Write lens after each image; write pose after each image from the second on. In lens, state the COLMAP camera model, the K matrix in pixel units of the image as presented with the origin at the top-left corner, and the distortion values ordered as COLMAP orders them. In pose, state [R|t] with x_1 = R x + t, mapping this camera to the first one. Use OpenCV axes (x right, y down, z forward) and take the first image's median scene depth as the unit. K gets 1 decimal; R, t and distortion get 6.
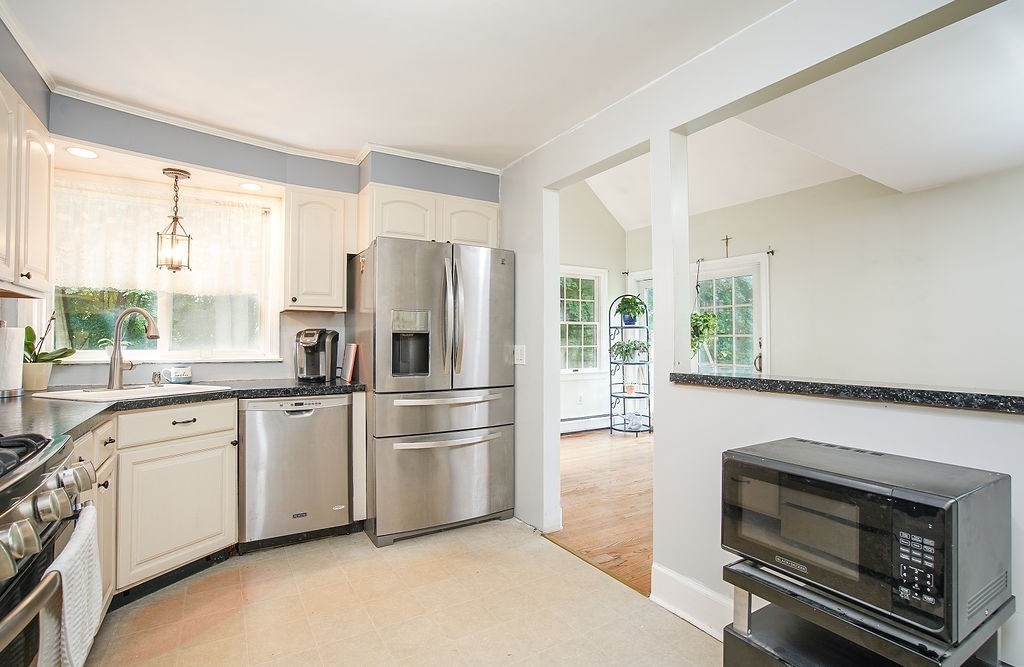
lens RADIAL K [[474.0, 0, 505.2], [0, 474.0, 330.6], [0, 0, 1]] dist [-0.044539, 0.004257]
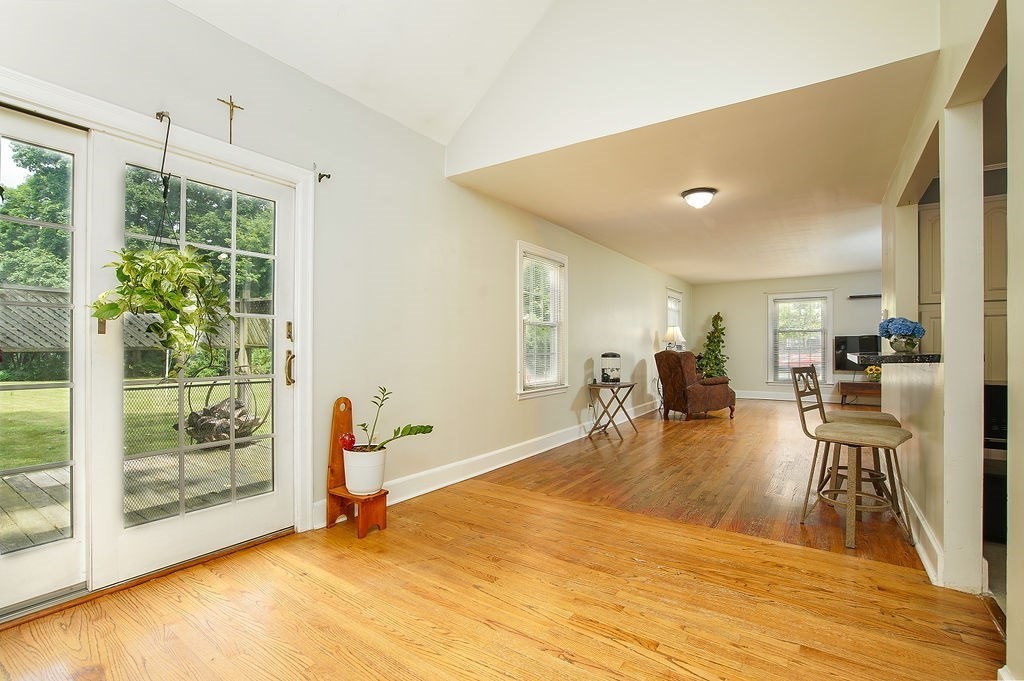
lens RADIAL K [[473.1, 0, 512.5], [0, 473.1, 340.7], [0, 0, 1]] dist [-0.044178, 0.007383]
pose [[-0.429196, 0.015774, 0.903074, -0.092048], [-0.019743, 0.999445, -0.026840, 0.079540], [-0.902996, -0.029349, -0.428646, 1.745402]]
